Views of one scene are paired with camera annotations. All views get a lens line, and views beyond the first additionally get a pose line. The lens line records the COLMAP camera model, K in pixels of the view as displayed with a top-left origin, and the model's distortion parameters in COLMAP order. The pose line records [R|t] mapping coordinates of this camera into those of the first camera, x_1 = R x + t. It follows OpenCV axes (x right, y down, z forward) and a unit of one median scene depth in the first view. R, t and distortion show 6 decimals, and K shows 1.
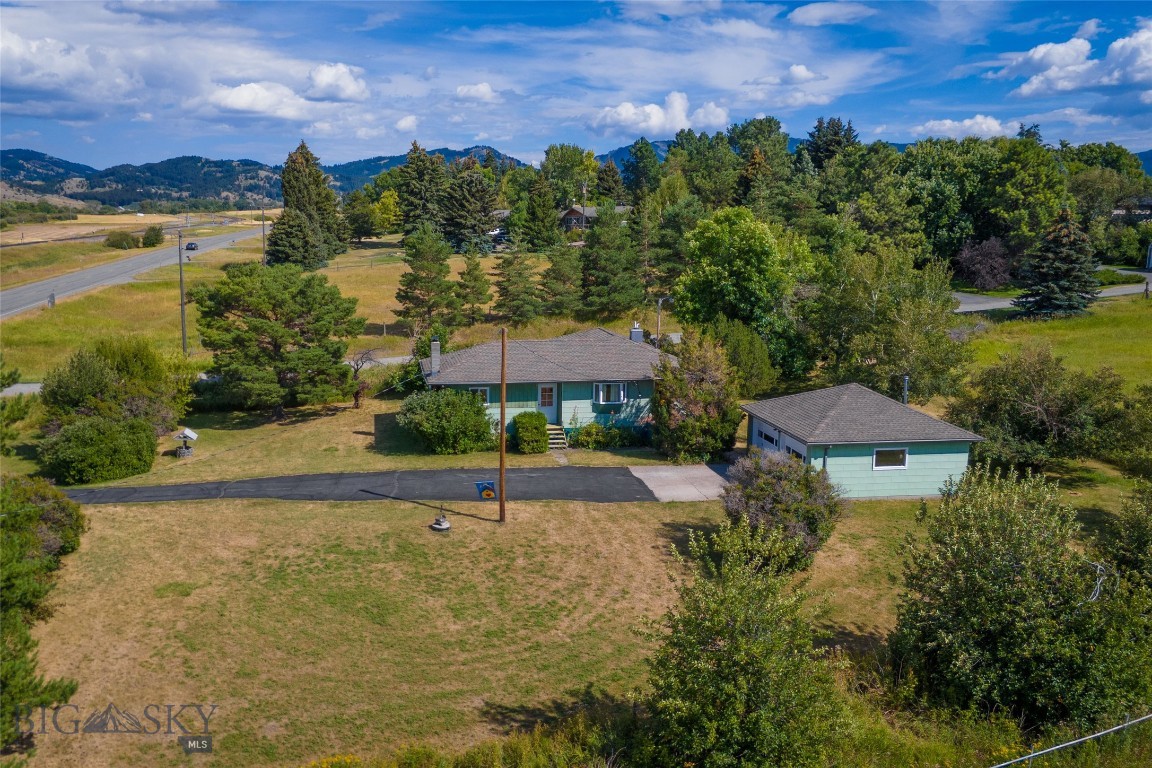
lens RADIAL K [[938.9, 0, 514.5], [0, 938.9, 381.3], [0, 0, 1]] dist [0.151247, -0.229918]
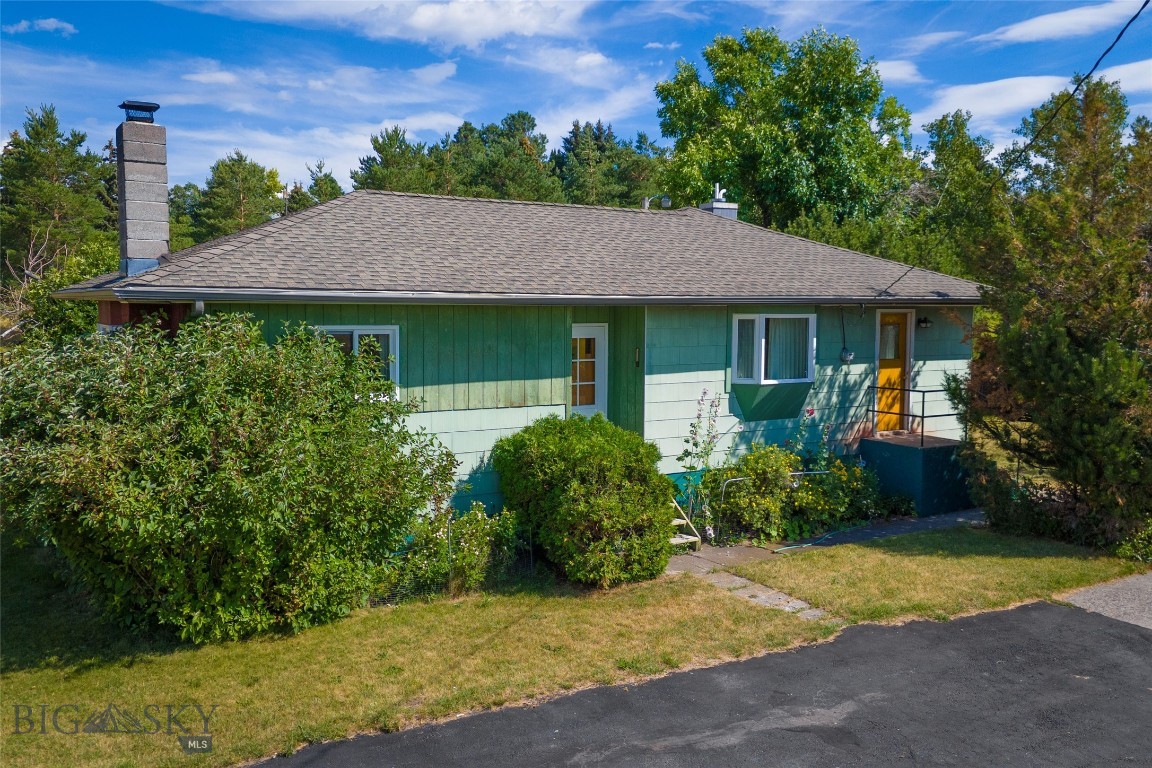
lens RADIAL K [[947.5, 0, 576.0], [0, 947.5, 384.0], [0, 0, 1]] dist [0.095323, -0.121775]
pose [[0.914848, -0.034666, 0.402307, -0.086610], [0.067692, 0.995375, -0.068162, 0.042562], [-0.398084, 0.089591, 0.912964, 0.784595]]
